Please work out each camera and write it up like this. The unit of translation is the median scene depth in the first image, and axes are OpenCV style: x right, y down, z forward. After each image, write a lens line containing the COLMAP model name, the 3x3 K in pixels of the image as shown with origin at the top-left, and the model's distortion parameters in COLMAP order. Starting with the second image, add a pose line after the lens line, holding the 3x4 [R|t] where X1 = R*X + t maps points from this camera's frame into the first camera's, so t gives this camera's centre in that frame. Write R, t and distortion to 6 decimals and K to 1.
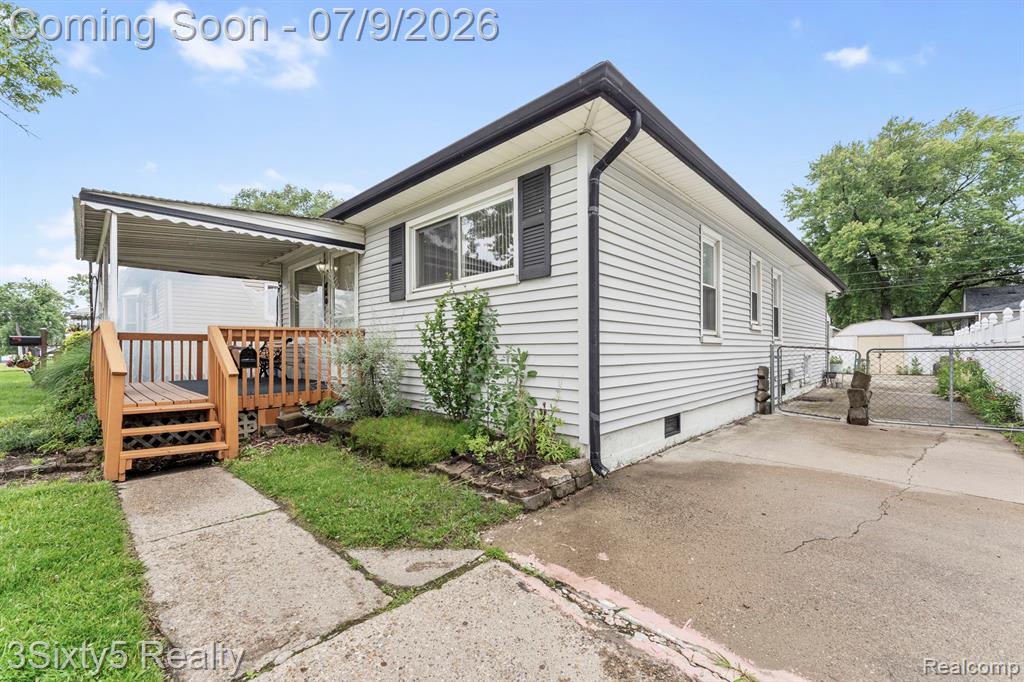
lens RADIAL K [[416.3, 0, 519.3], [0, 416.3, 346.6], [0, 0, 1]] dist [-0.004126, -0.000221]
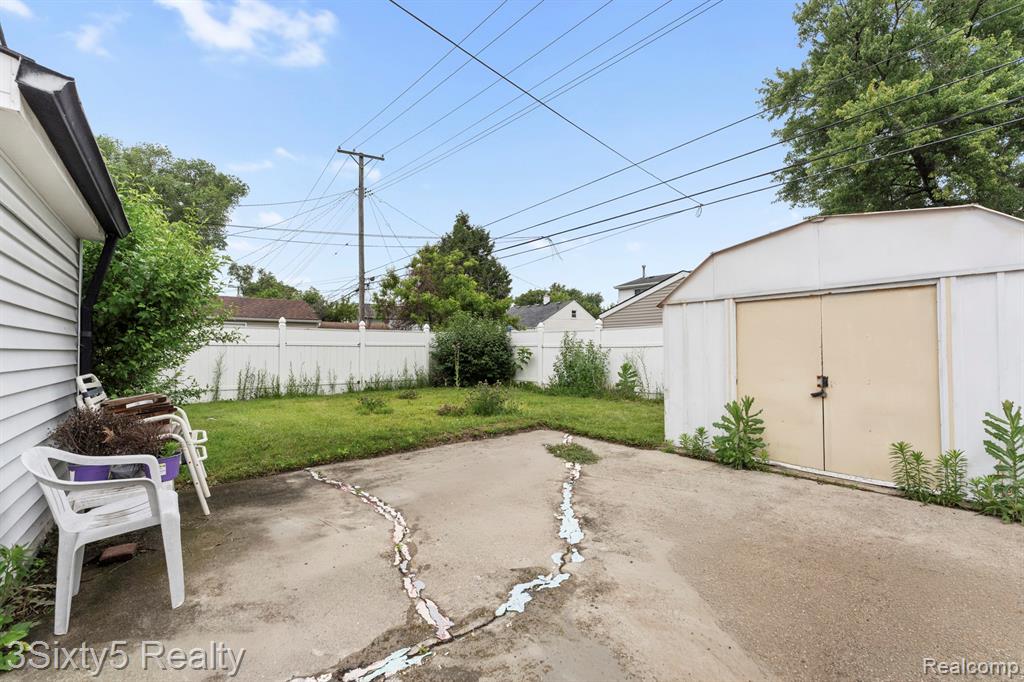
lens RADIAL K [[416.3, 0, 510.4], [0, 416.3, 340.1], [0, 0, 1]] dist [-0.004126, -0.000221]
pose [[0.992109, 0.002219, -0.125359, 0.458996], [-0.003507, 0.999943, -0.010048, 0.001272], [0.125329, 0.010408, 0.992061, 0.479231]]
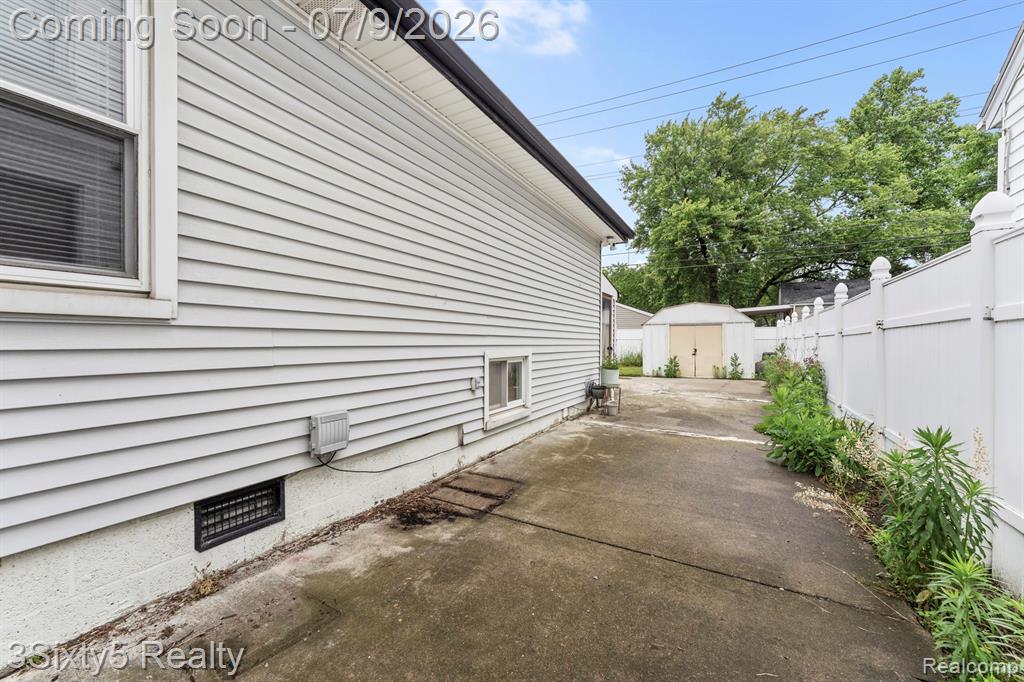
lens RADIAL K [[416.3, 0, 506.8], [0, 416.3, 341.6], [0, 0, 1]] dist [-0.004126, -0.000221]
pose [[0.968718, 0.008055, 0.248035, 0.218738], [-0.011028, 0.999883, 0.010598, 0.000587], [-0.247921, -0.013002, 0.968693, 0.223321]]
